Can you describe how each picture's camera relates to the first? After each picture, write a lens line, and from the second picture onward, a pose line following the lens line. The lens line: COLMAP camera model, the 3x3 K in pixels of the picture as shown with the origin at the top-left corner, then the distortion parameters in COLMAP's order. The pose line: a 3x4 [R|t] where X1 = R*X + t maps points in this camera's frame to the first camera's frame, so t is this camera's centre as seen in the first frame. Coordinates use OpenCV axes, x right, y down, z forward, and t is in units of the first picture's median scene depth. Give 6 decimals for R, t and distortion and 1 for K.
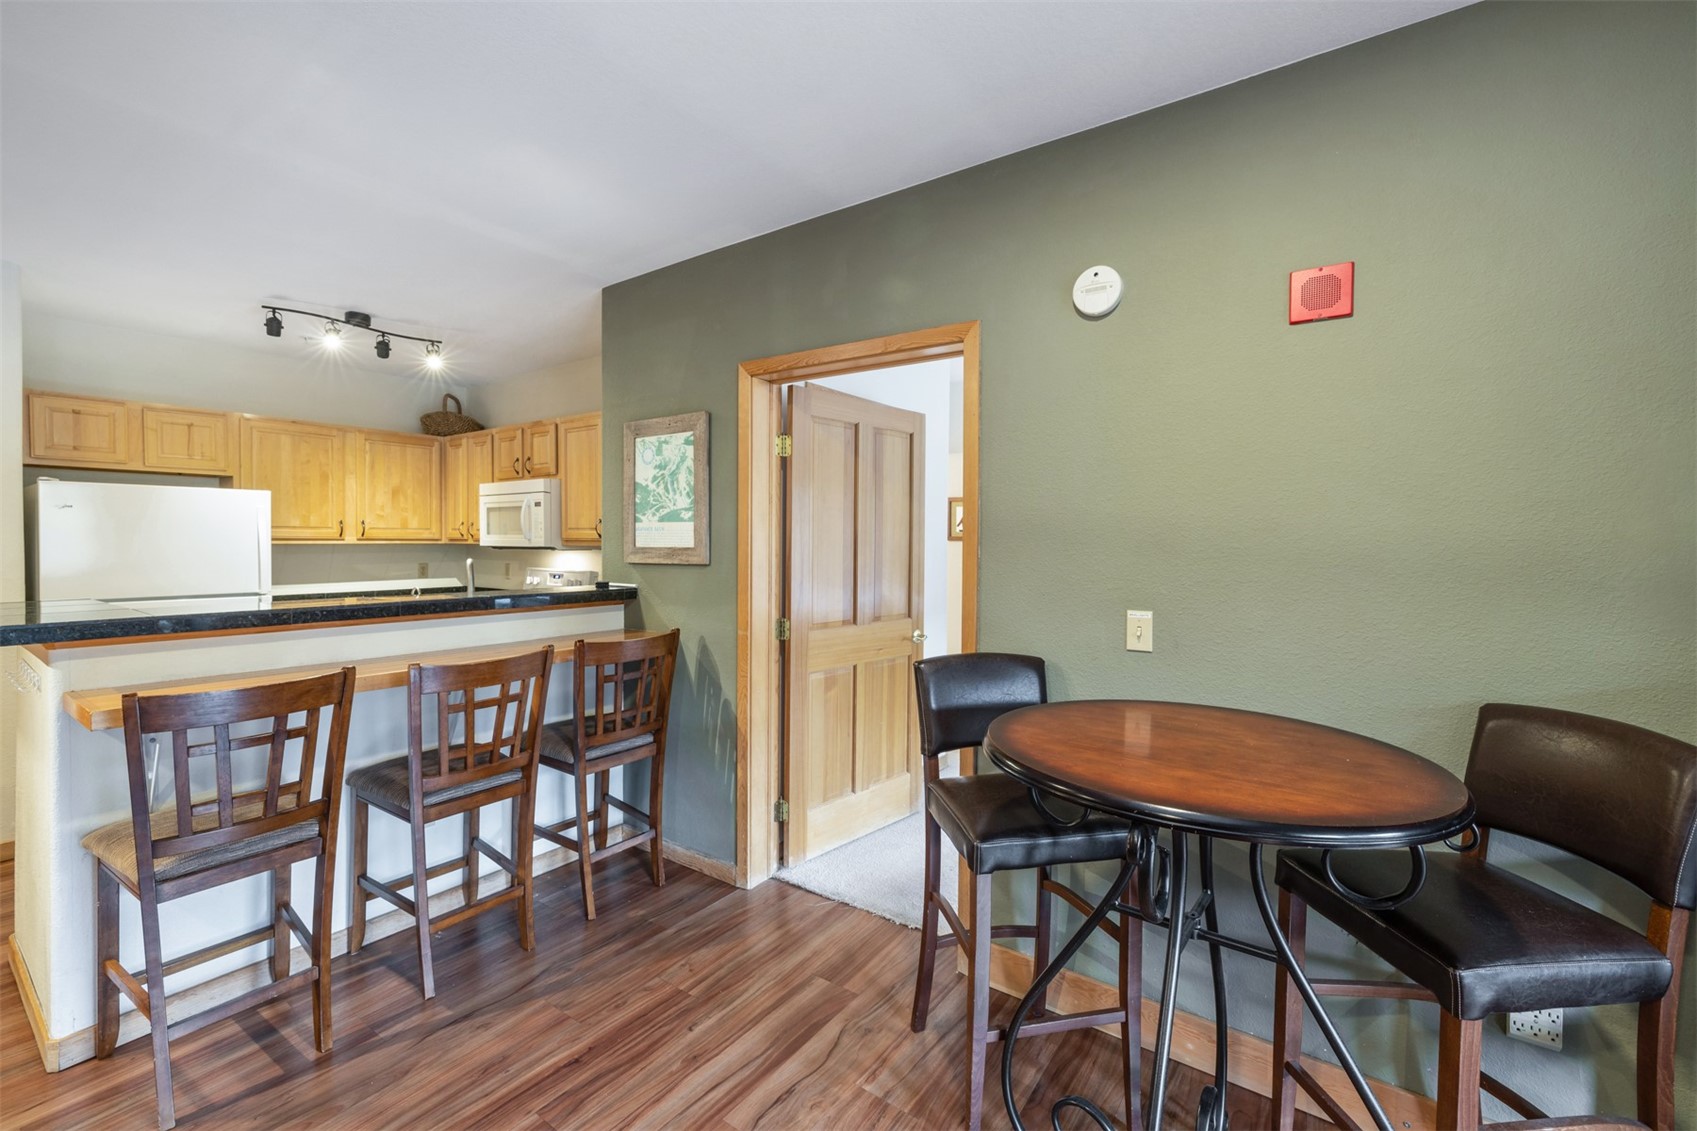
lens RADIAL K [[710.9, 0, 839.1], [0, 710.9, 548.6], [0, 0, 1]] dist [-0.000314, 0.001508]
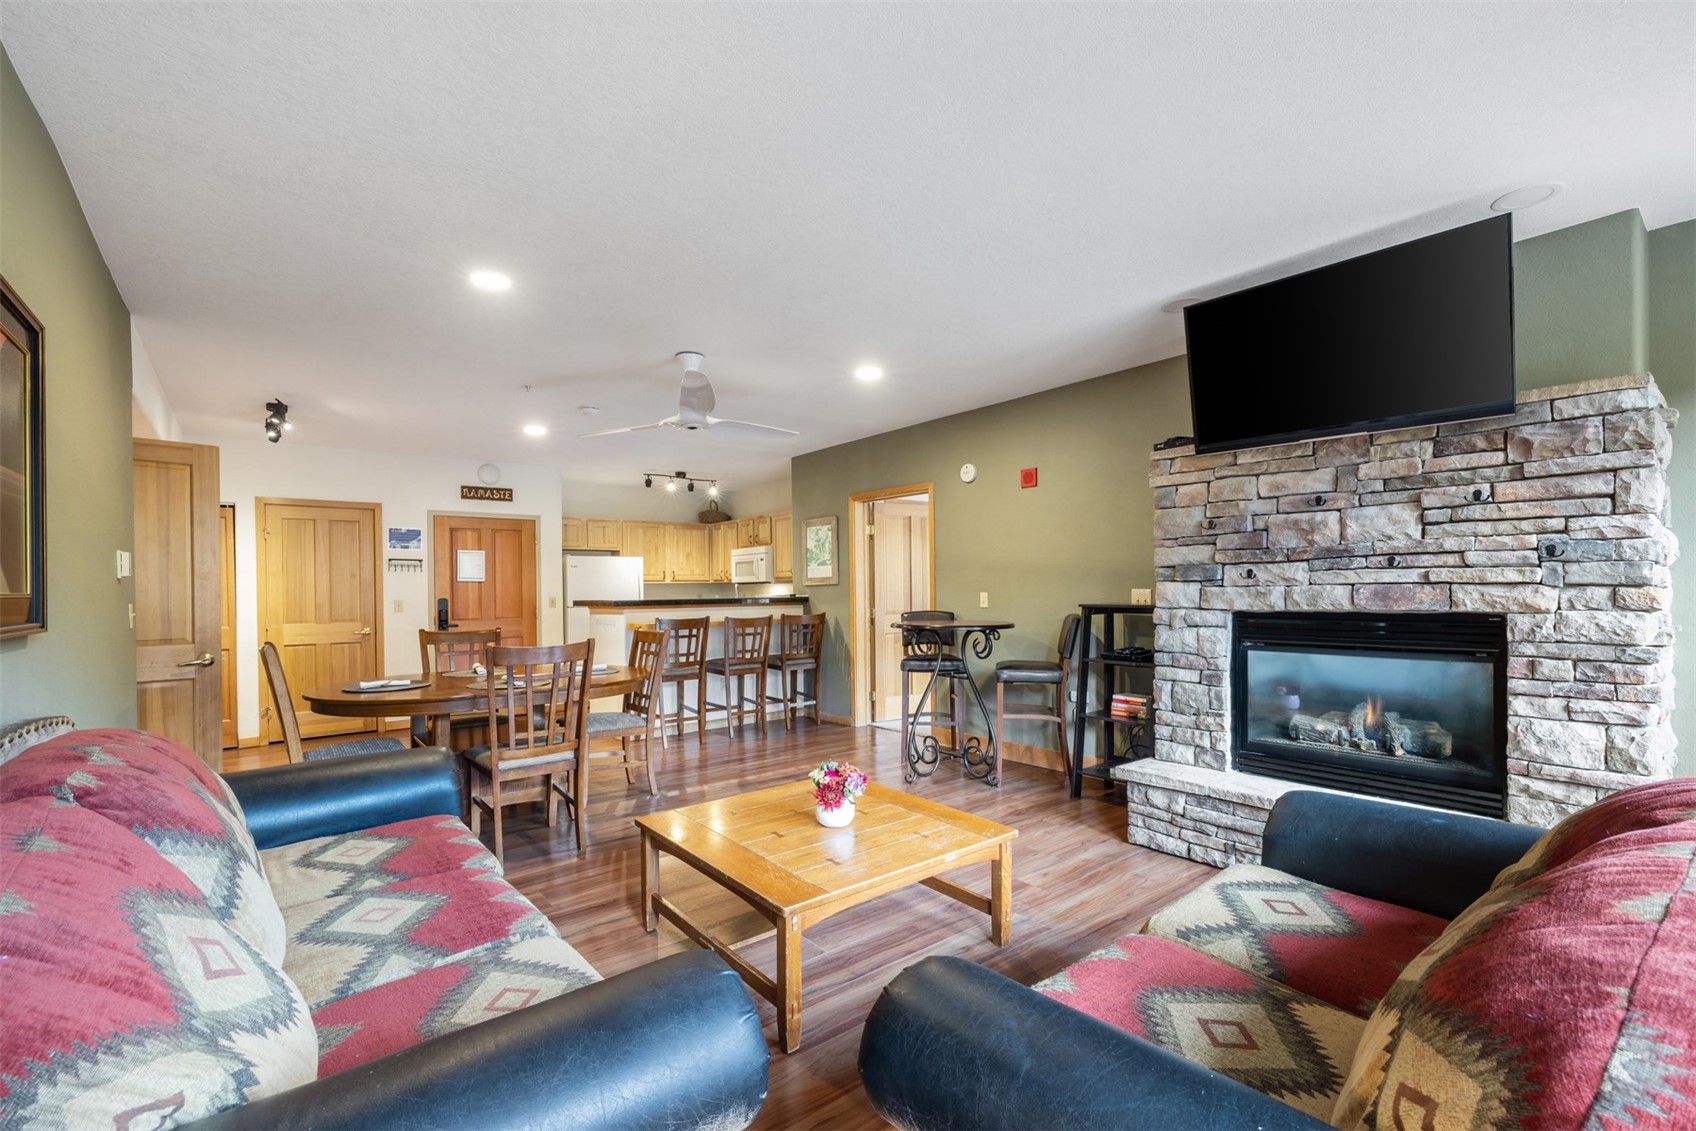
lens RADIAL K [[710.4, 0, 847.2], [0, 710.4, 574.1], [0, 0, 1]] dist [-0.000314, 0.001508]
pose [[0.966118, -0.027368, -0.256646, 0.384900], [0.019116, 0.999219, -0.034593, 0.062791], [0.257392, 0.028515, 0.965886, -1.053643]]
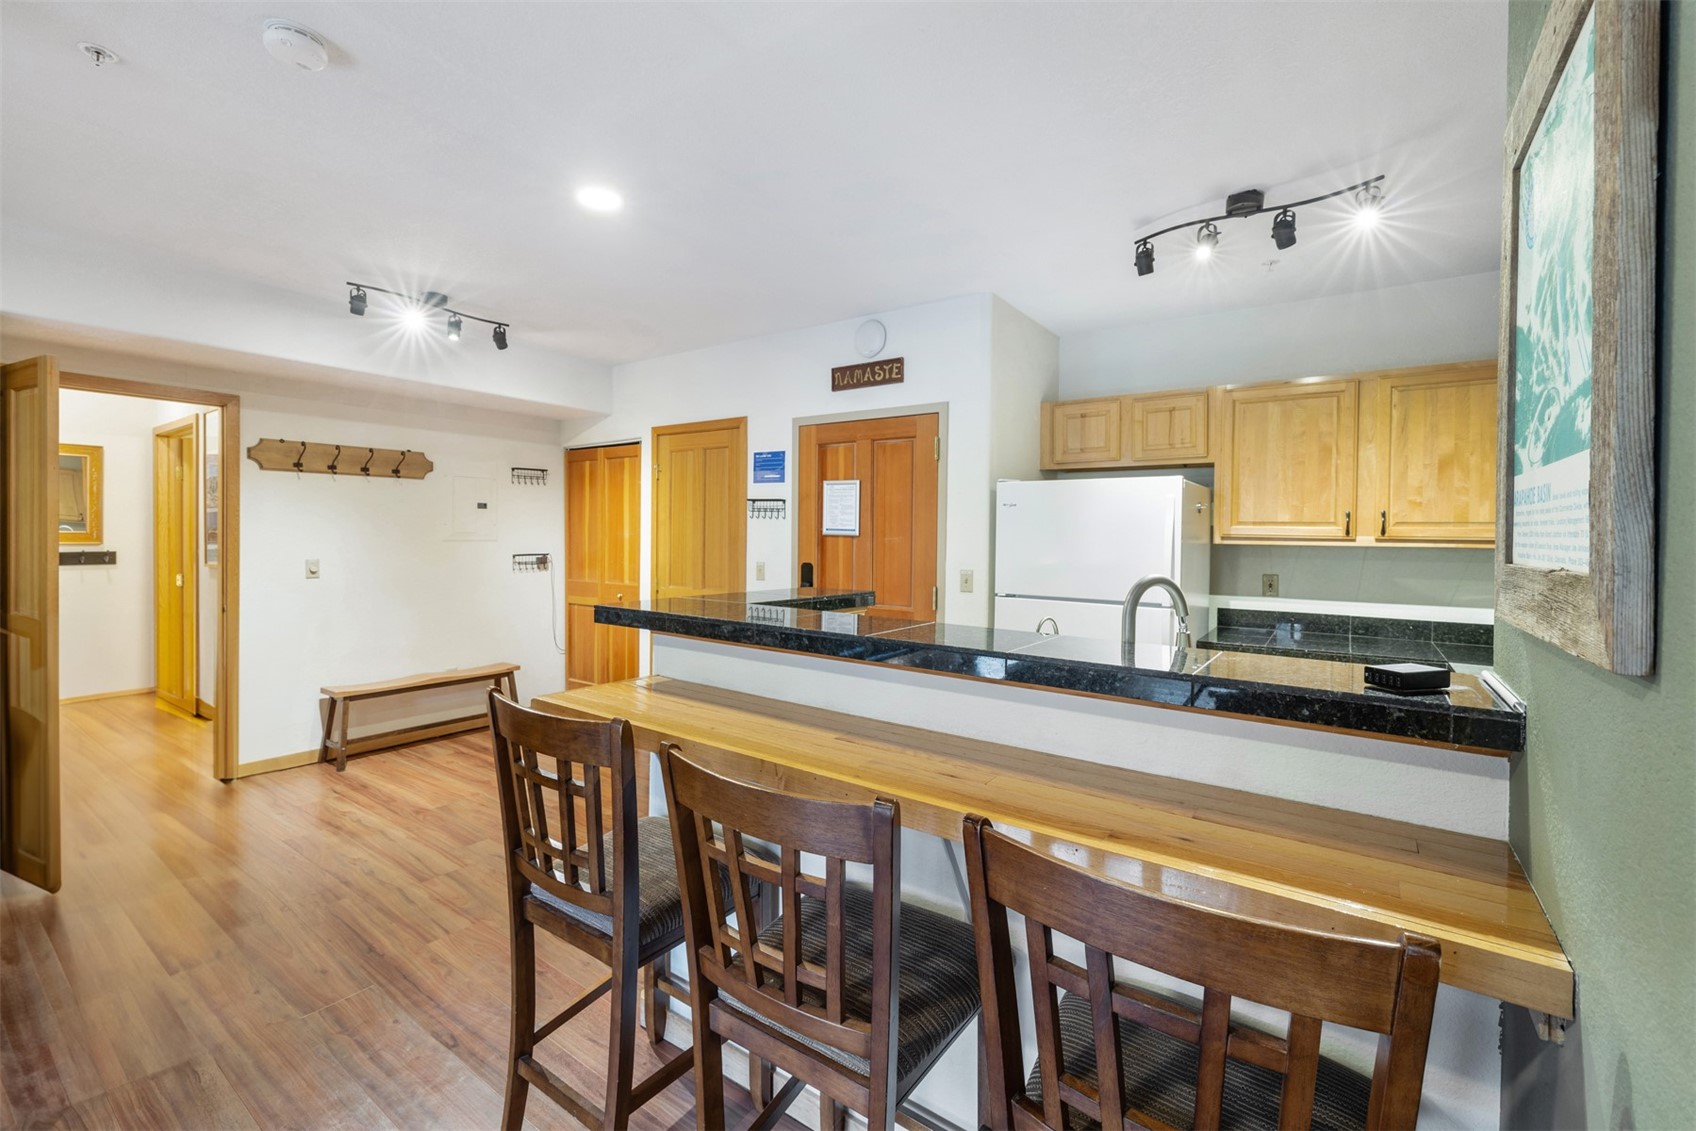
lens RADIAL K [[710.4, 0, 835.3], [0, 710.4, 526.9], [0, 0, 1]] dist [-0.000314, 0.001508]
pose [[0.007840, -0.009562, -0.999924, -0.034002], [-0.024395, 0.999655, -0.009750, -0.010709], [0.999672, 0.024469, 0.007604, 0.753337]]
